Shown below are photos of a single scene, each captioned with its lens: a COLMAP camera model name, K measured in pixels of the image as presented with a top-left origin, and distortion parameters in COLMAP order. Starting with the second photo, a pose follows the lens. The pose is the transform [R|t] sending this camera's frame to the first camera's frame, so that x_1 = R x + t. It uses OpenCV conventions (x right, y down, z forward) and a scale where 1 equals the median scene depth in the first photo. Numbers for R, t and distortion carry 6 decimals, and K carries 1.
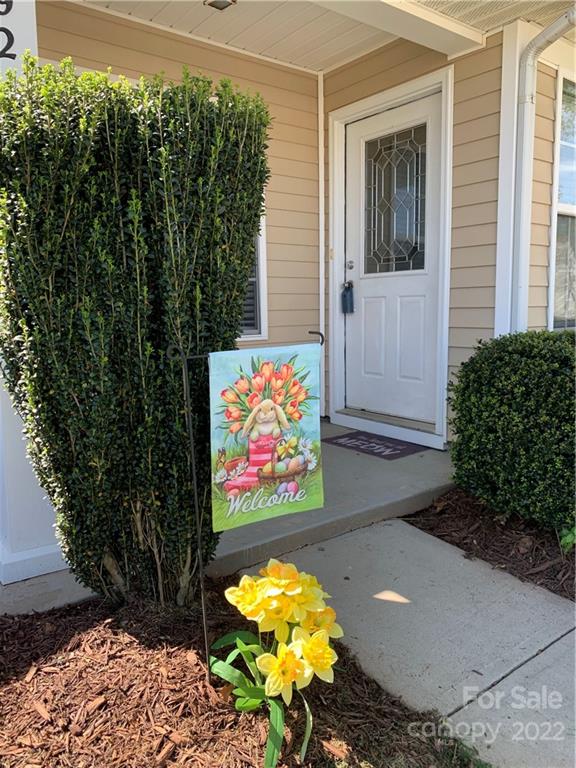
lens RADIAL K [[585.0, 0, 288.5], [0, 585.0, 383.3], [0, 0, 1]] dist [-0.015541, -0.002686]
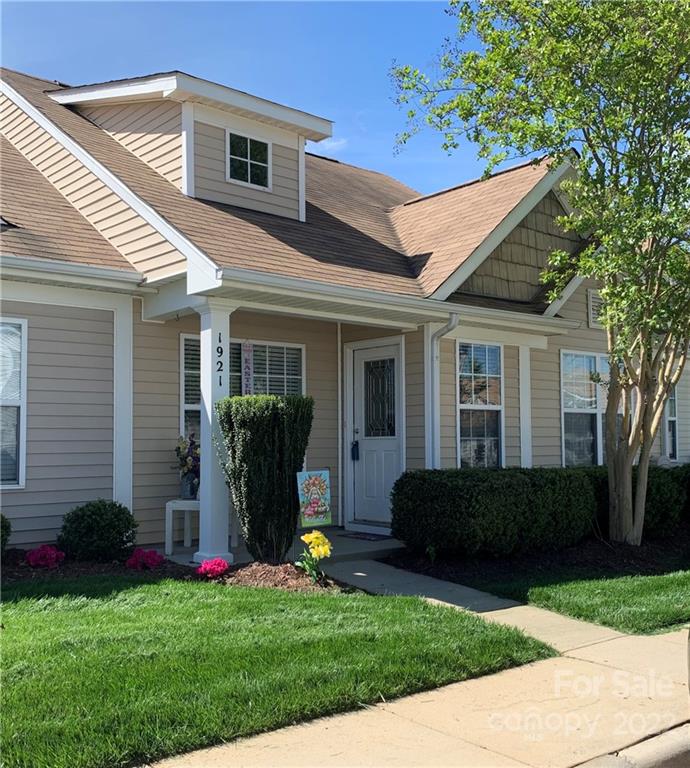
lens RADIAL K [[856.1, 0, 346.2], [0, 856.1, 383.3], [0, 0, 1]] dist [0.009410, 0.000000]
pose [[0.999453, 0.011063, 0.031181, -0.001203], [-0.004540, 0.979383, -0.201961, 0.177544], [-0.032773, 0.201709, 0.978897, -1.603738]]
